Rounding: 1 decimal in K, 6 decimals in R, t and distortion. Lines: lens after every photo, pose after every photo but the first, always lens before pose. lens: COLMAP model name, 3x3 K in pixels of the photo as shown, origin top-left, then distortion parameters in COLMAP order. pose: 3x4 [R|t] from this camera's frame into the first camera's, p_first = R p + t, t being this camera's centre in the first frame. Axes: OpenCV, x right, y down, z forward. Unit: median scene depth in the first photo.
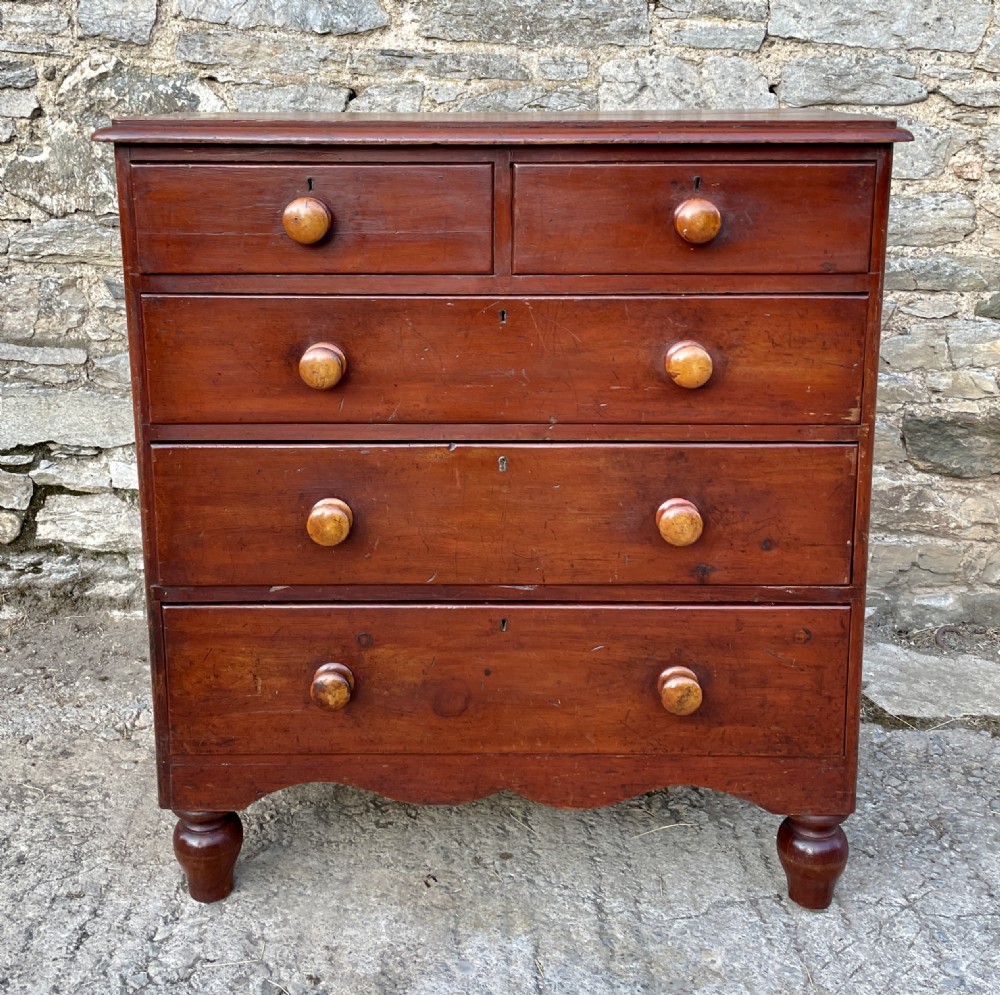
lens RADIAL K [[1206.7, 0, 477.2], [0, 1206.7, 355.2], [0, 0, 1]] dist [0.068986, -0.073092]
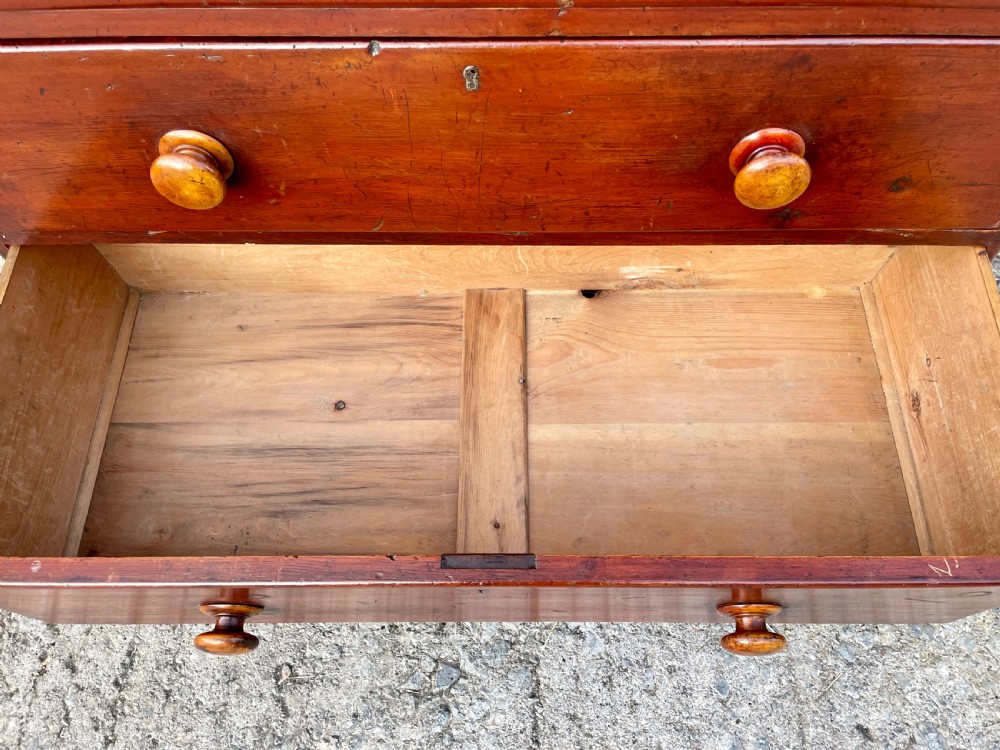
lens RADIAL K [[763.0, 0, 510.8], [0, 763.0, 370.1], [0, 0, 1]] dist [0.084385, -0.129220]
pose [[0.999806, -0.004803, -0.019086, 0.030583], [0.017306, 0.676380, 0.736349, -0.053118], [0.009373, -0.736537, 0.676332, 0.448576]]
